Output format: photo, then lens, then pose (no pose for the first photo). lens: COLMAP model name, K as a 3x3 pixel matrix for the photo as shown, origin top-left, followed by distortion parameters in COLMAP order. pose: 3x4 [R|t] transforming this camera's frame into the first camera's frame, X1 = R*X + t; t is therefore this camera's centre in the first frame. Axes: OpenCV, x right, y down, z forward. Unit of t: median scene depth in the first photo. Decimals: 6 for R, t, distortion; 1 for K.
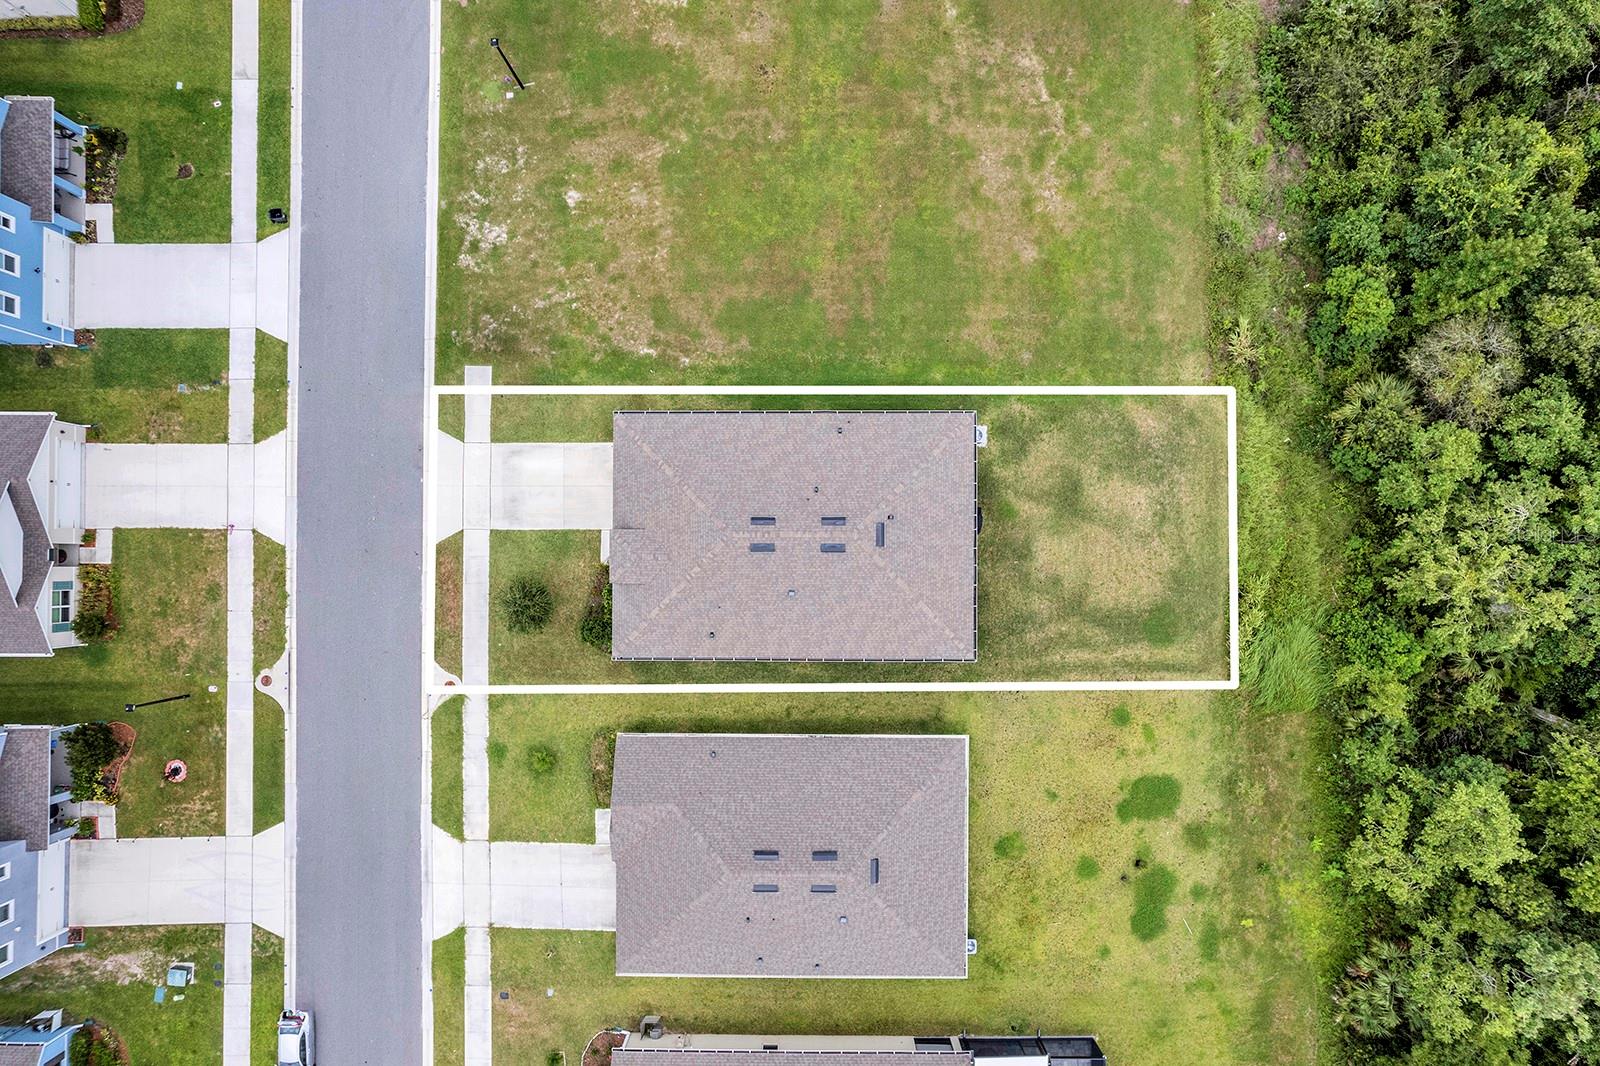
lens RADIAL K [[1026.5, 0, 799.4], [0, 1026.5, 546.2], [0, 0, 1]] dist [-0.079479, 0.077635]
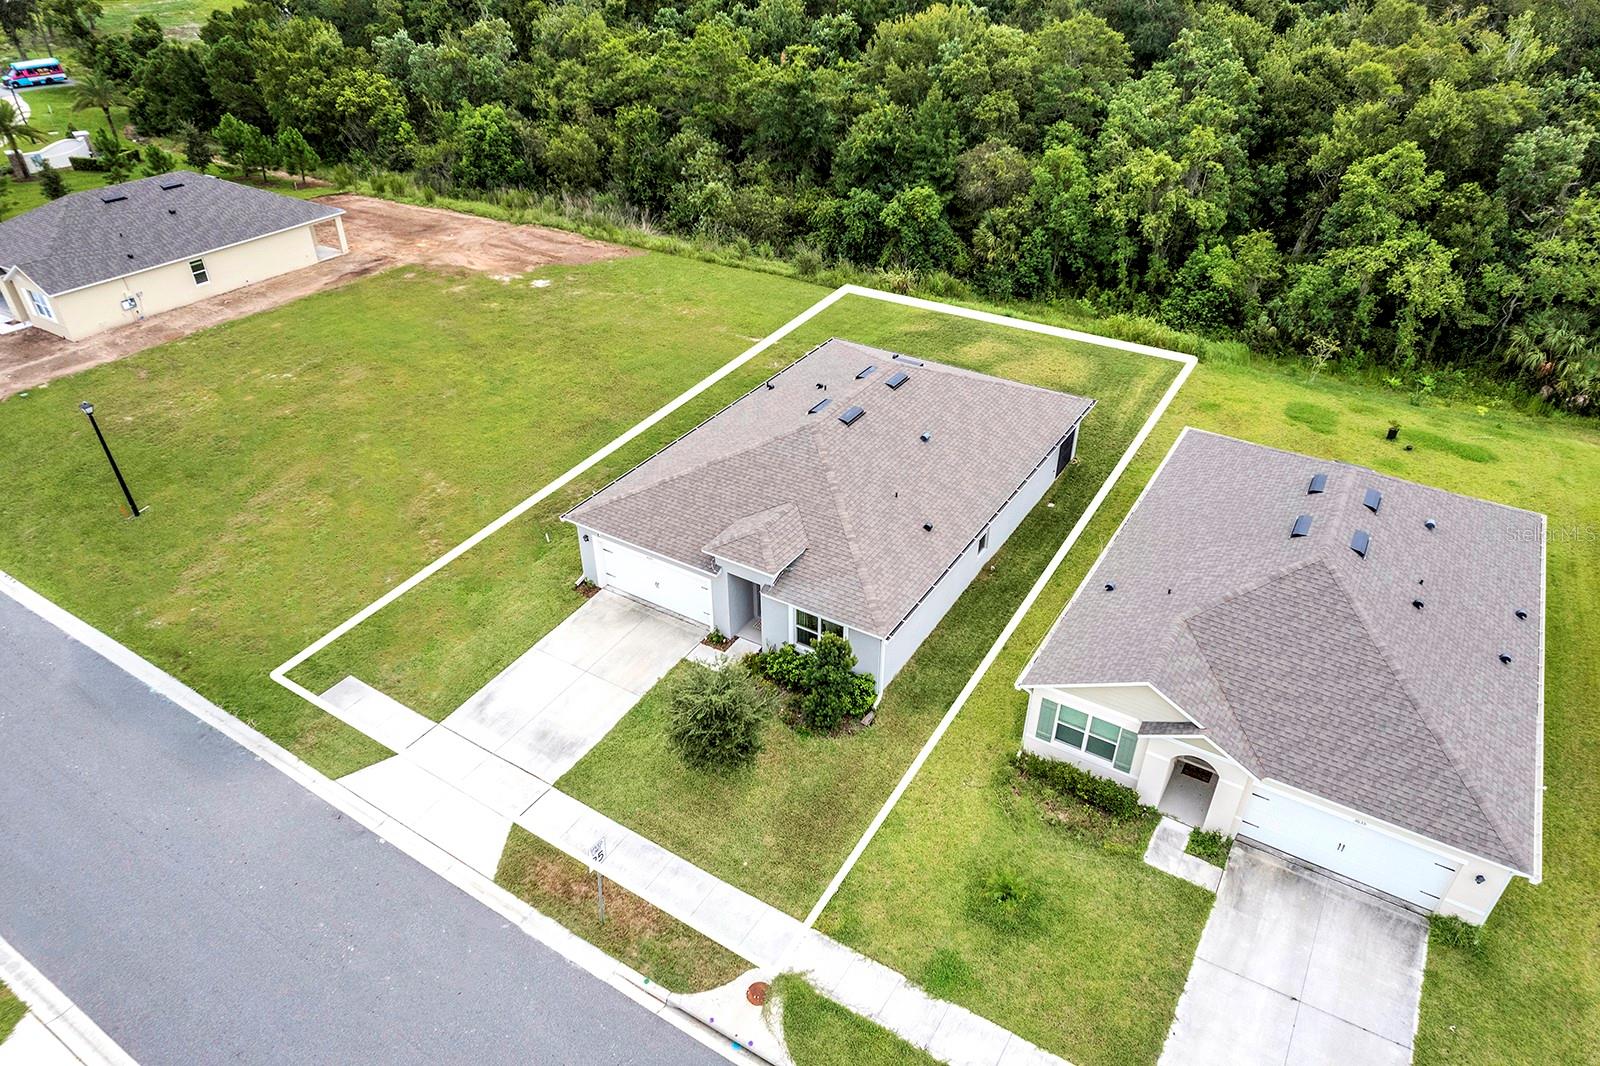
lens RADIAL K [[1026.5, 0, 799.4], [0, 1026.5, 546.2], [0, 0, 1]] dist [-0.079479, 0.077635]
pose [[0.527800, -0.465007, 0.710771, -0.554393], [0.849223, 0.304389, -0.431471, 0.280949], [-0.015714, 0.831334, 0.555551, 0.611304]]
